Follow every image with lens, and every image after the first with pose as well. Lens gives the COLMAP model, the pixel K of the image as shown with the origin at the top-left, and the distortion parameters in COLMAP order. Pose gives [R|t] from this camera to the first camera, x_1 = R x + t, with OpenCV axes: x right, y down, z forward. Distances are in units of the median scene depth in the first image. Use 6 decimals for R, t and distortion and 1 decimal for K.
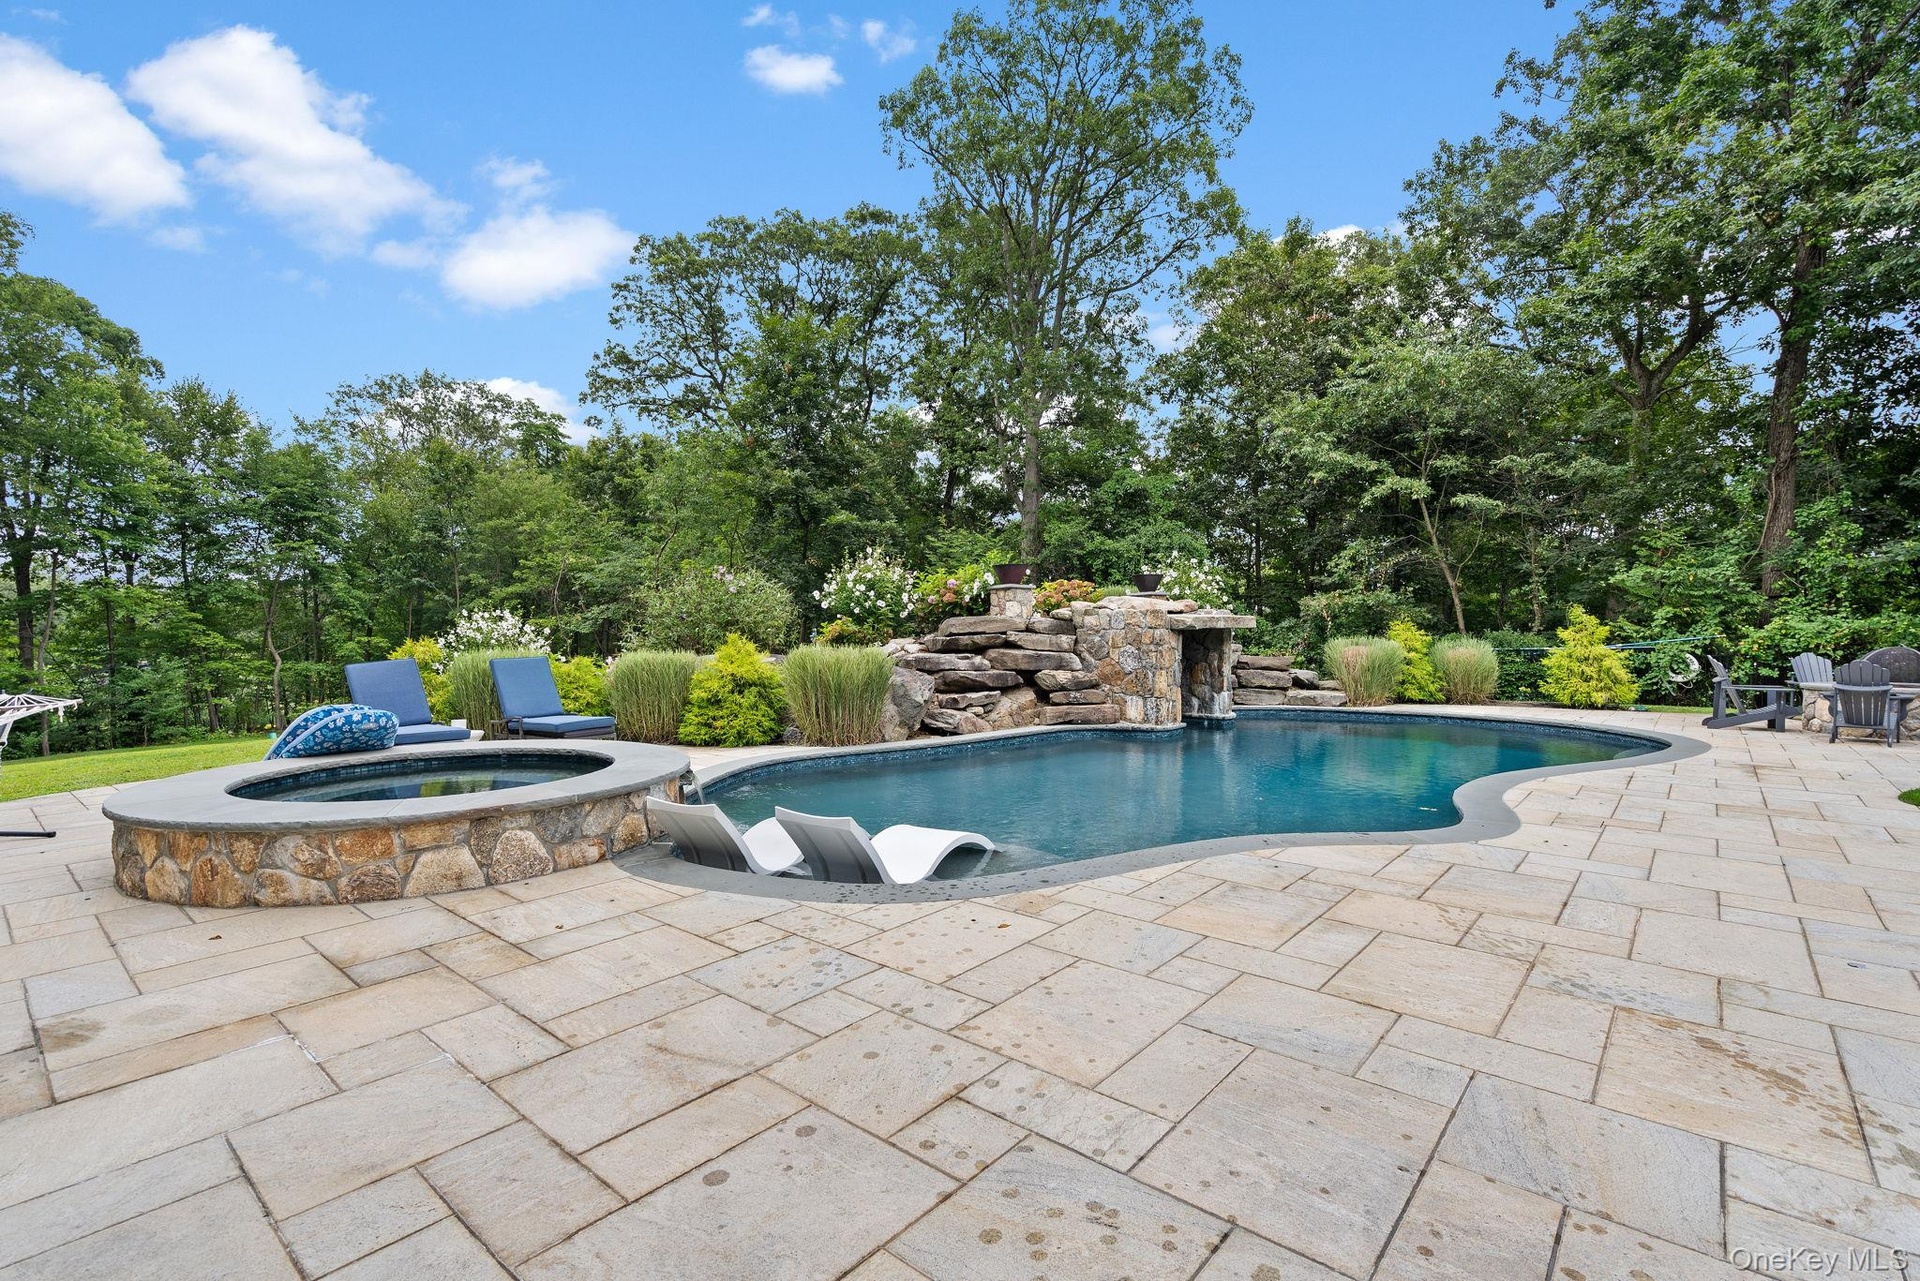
lens RADIAL K [[880.5, 0, 959.7], [0, 880.5, 617.0], [0, 0, 1]] dist [-0.001111, 0.000419]
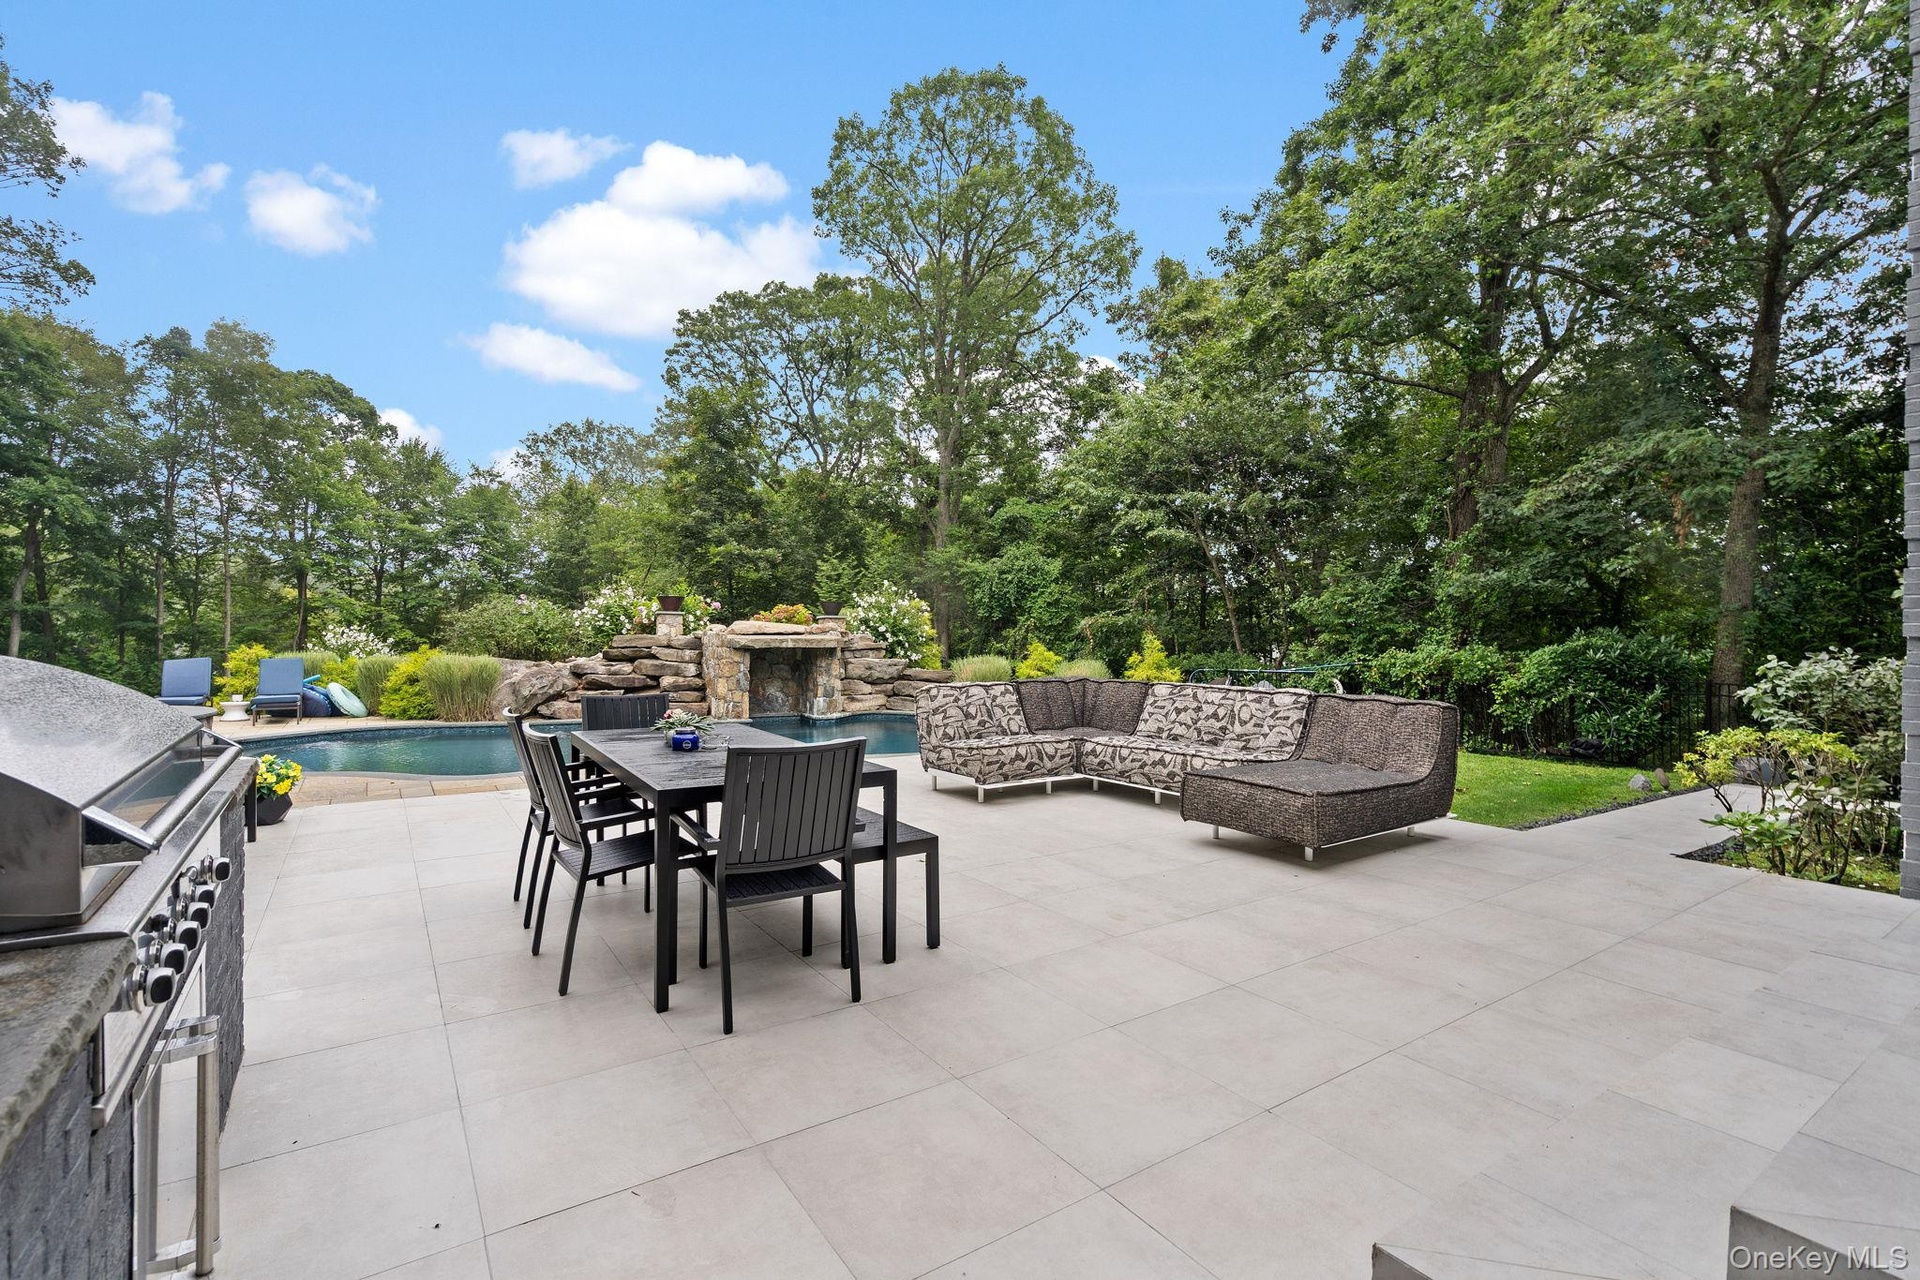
lens RADIAL K [[880.5, 0, 959.7], [0, 880.5, 616.5], [0, 0, 1]] dist [-0.001111, 0.000419]
pose [[0.968015, 0.011732, -0.250618, 0.345874], [-0.014353, 0.999860, -0.008634, -0.009894], [0.250481, 0.011955, 0.968048, -0.072107]]
